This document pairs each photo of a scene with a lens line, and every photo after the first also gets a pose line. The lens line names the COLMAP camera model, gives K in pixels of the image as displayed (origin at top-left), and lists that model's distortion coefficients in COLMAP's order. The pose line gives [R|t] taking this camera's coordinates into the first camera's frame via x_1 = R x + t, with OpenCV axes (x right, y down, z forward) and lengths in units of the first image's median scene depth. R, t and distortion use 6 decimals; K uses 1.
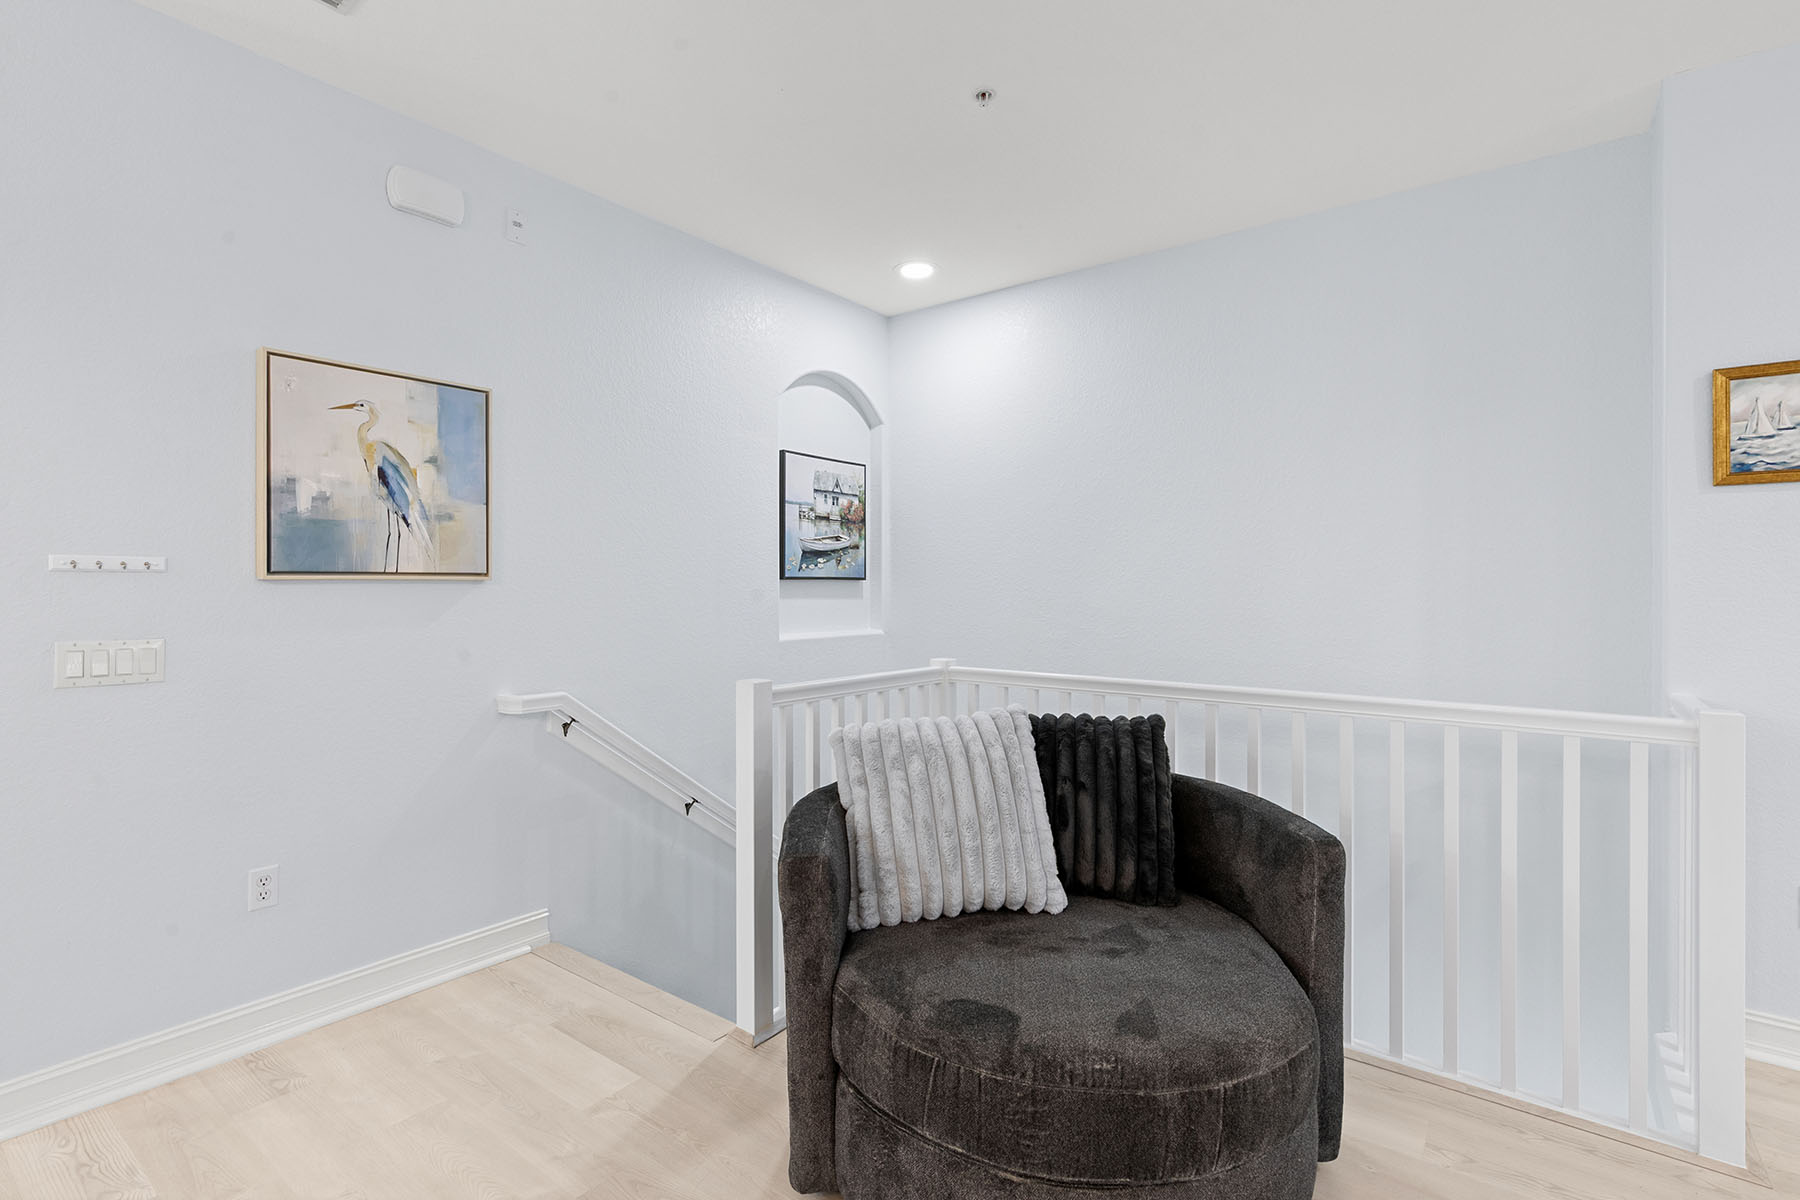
lens RADIAL K [[863.9, 0, 906.7], [0, 863.9, 583.9], [0, 0, 1]] dist [0.002134, -0.000239]
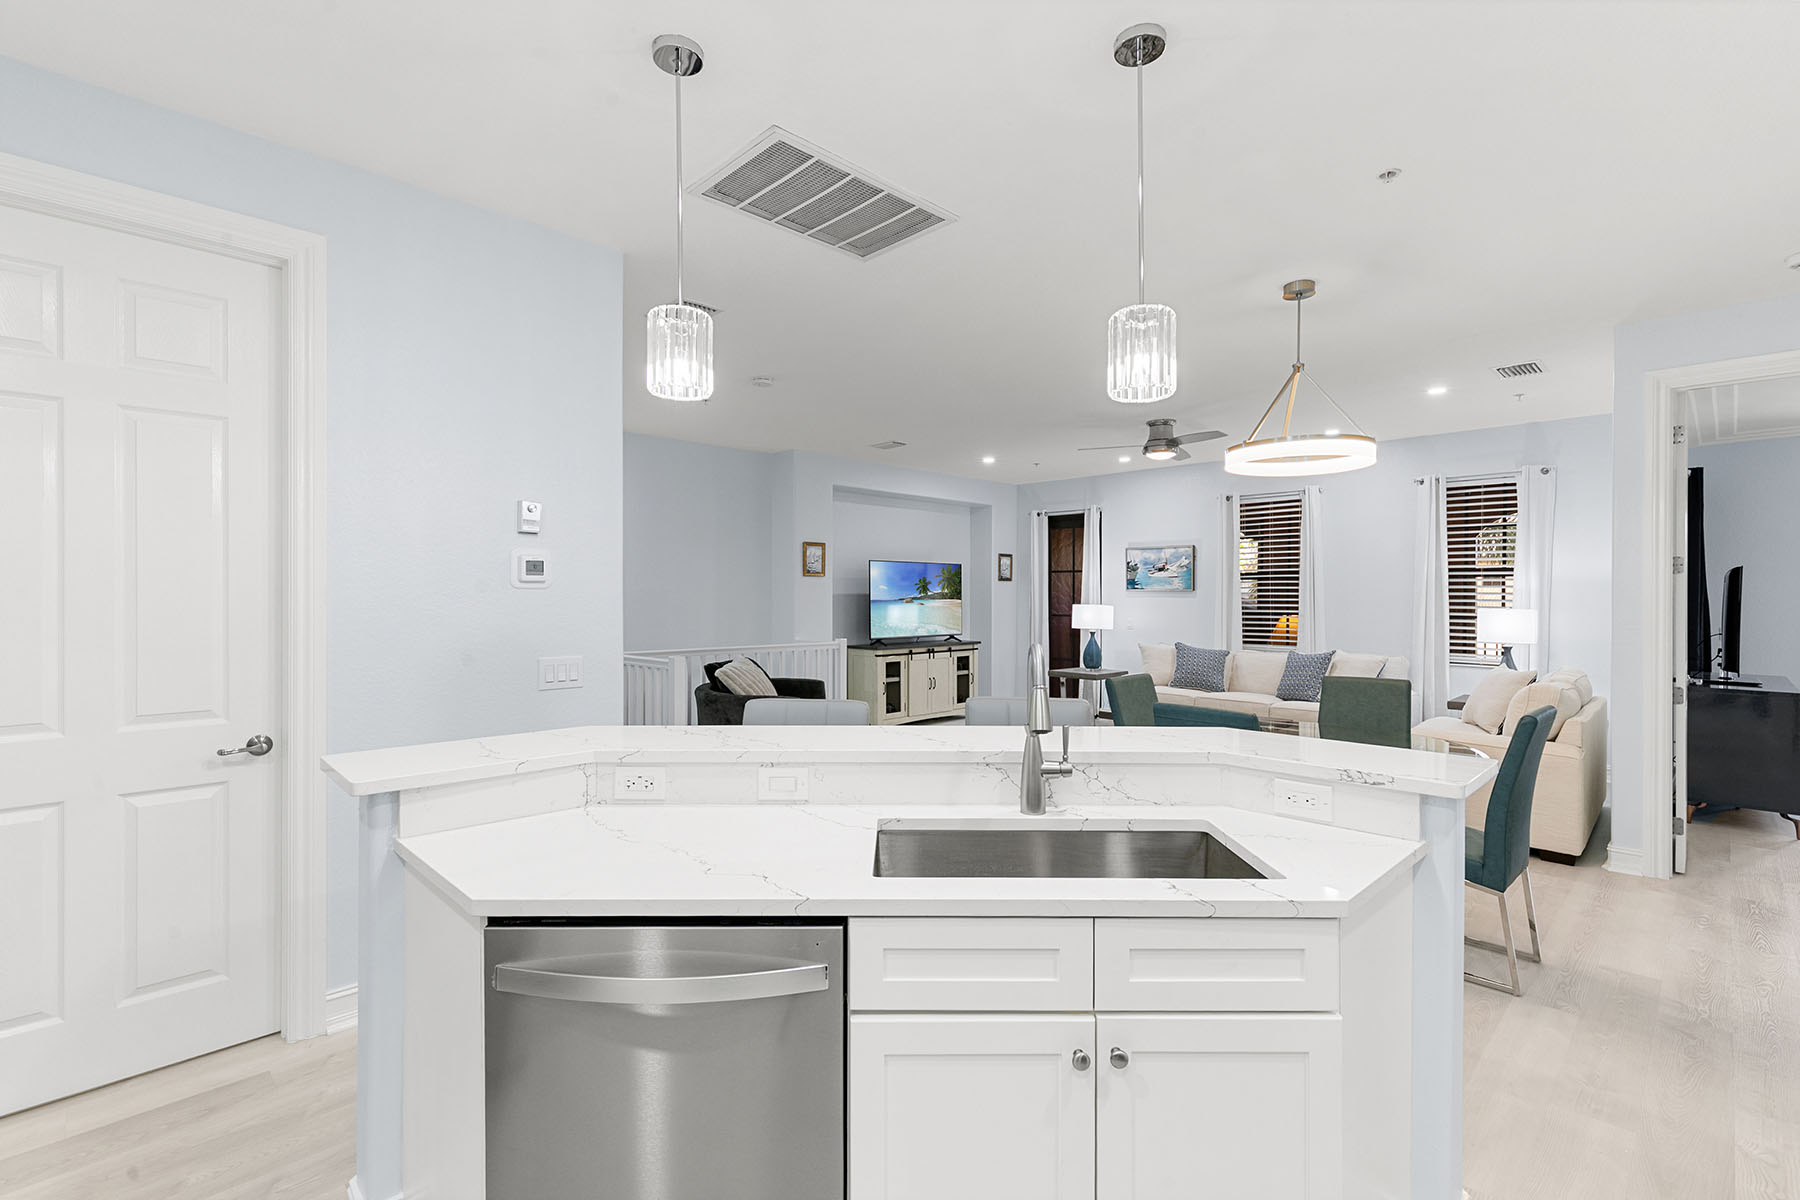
lens RADIAL K [[809.7, 0, 898.2], [0, 809.7, 598.6], [0, 0, 1]] dist [0.007213, -0.000226]
pose [[0.148667, -0.006252, 0.988868, -1.975016], [-0.003915, 0.999968, 0.006911, -0.044856], [-0.988880, -0.004899, 0.148638, 0.151895]]
